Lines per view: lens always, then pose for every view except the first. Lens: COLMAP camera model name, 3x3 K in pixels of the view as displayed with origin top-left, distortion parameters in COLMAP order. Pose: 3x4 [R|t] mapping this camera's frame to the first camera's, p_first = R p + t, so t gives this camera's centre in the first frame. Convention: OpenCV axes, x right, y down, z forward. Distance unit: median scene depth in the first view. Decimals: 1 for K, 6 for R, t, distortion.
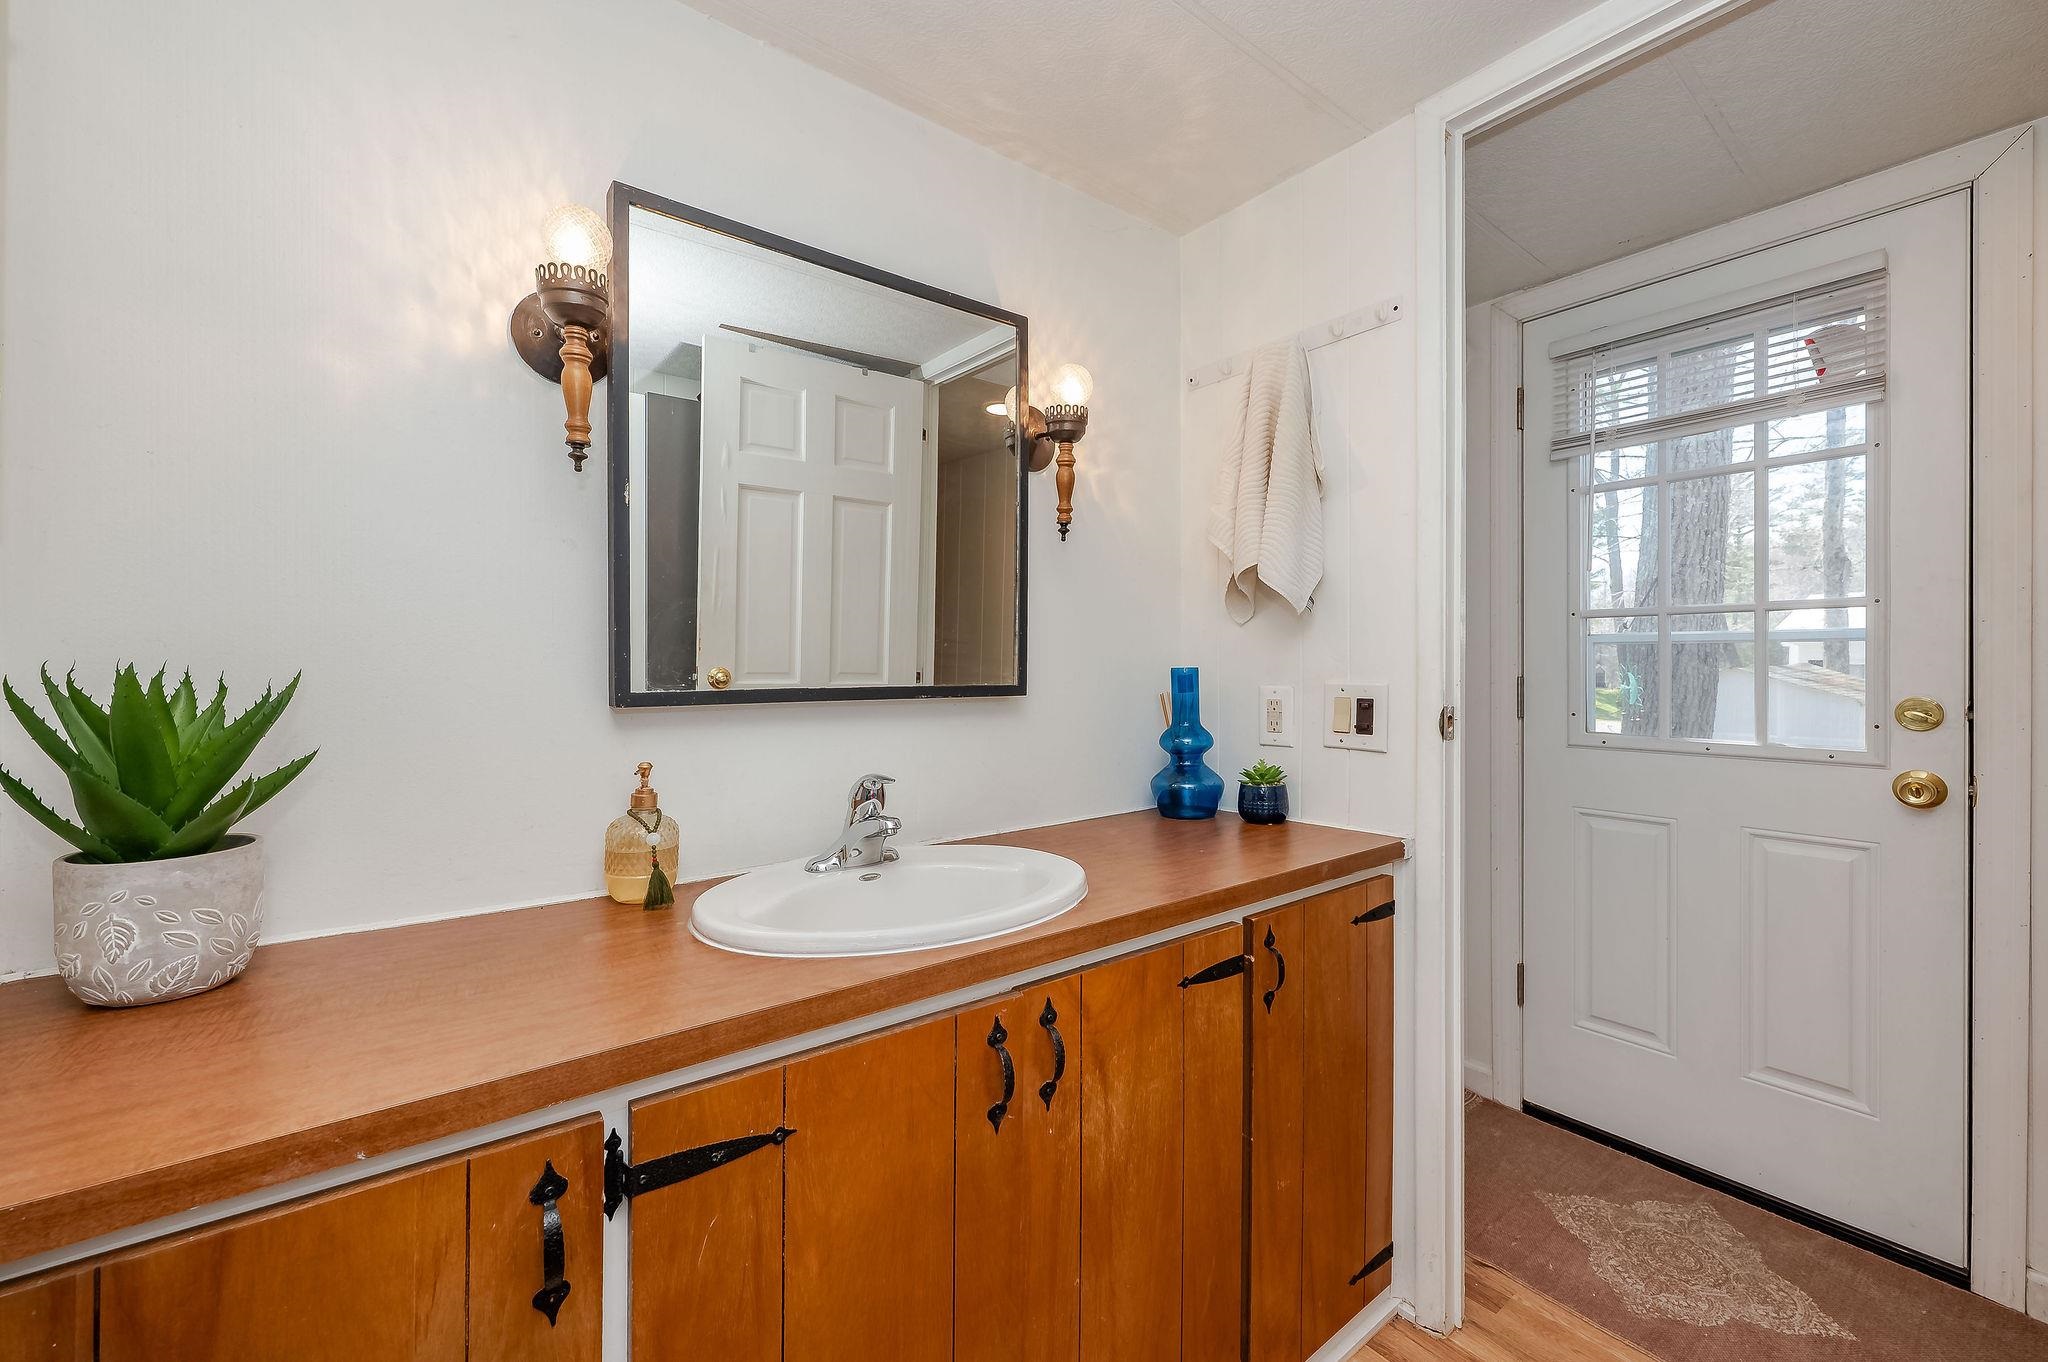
lens RADIAL K [[800.5, 0, 1009.8], [0, 800.5, 674.7], [0, 0, 1]] dist [0.002021, 0.000093]
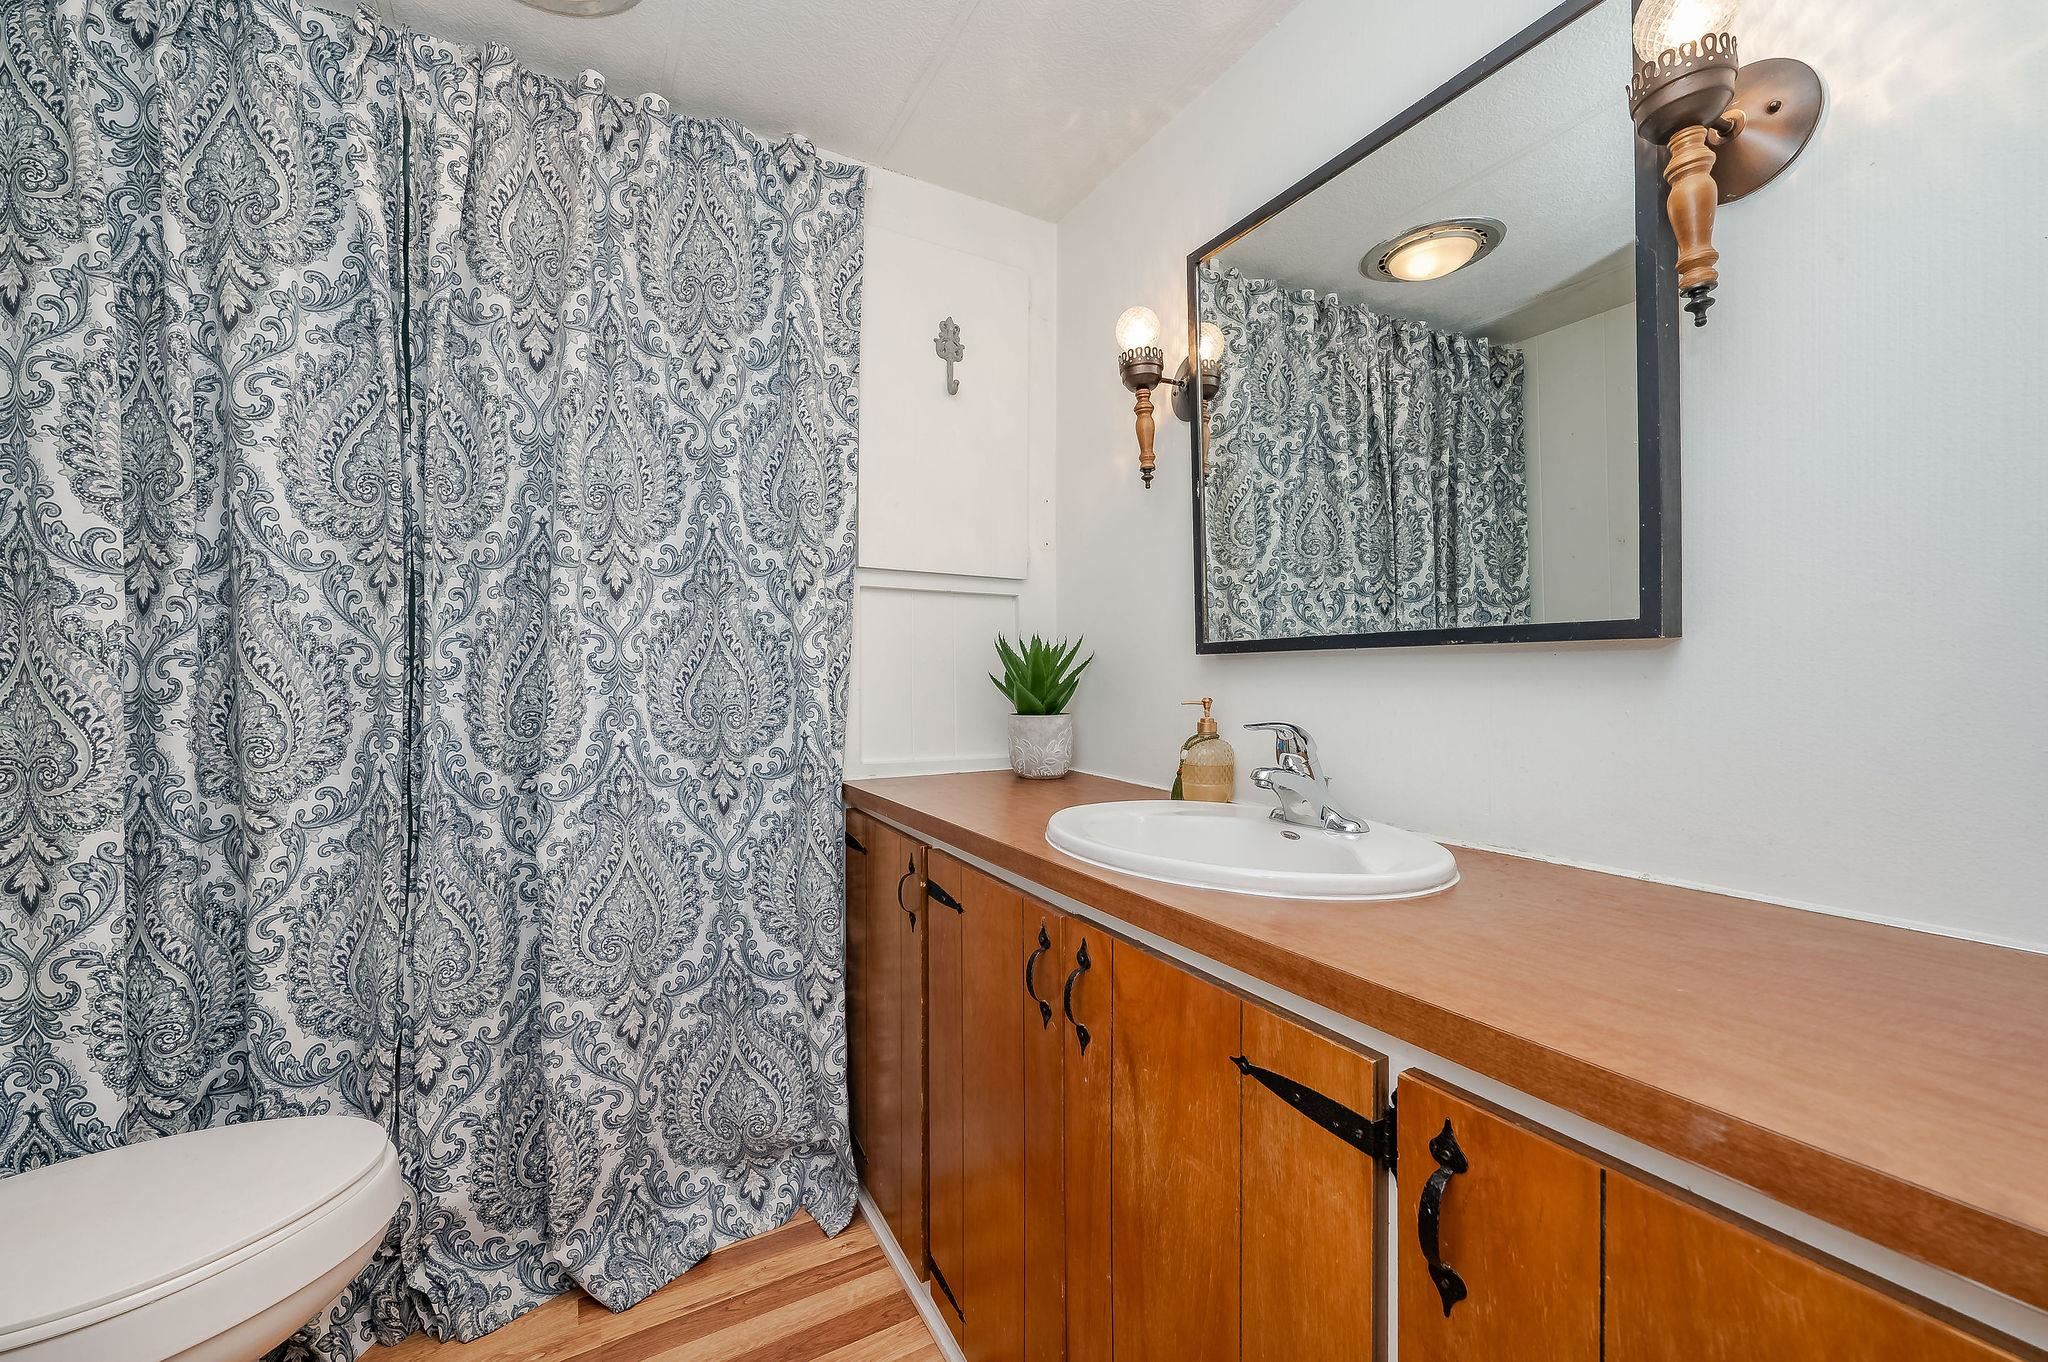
lens RADIAL K [[800.5, 0, 1009.8], [0, 800.5, 674.7], [0, 0, 1]] dist [0.002021, 0.000093]
pose [[-0.132577, 0.006597, -0.991151, 0.875625], [0.000523, 0.999978, 0.006586, 0.069156], [0.991173, 0.000355, -0.132578, 0.900654]]
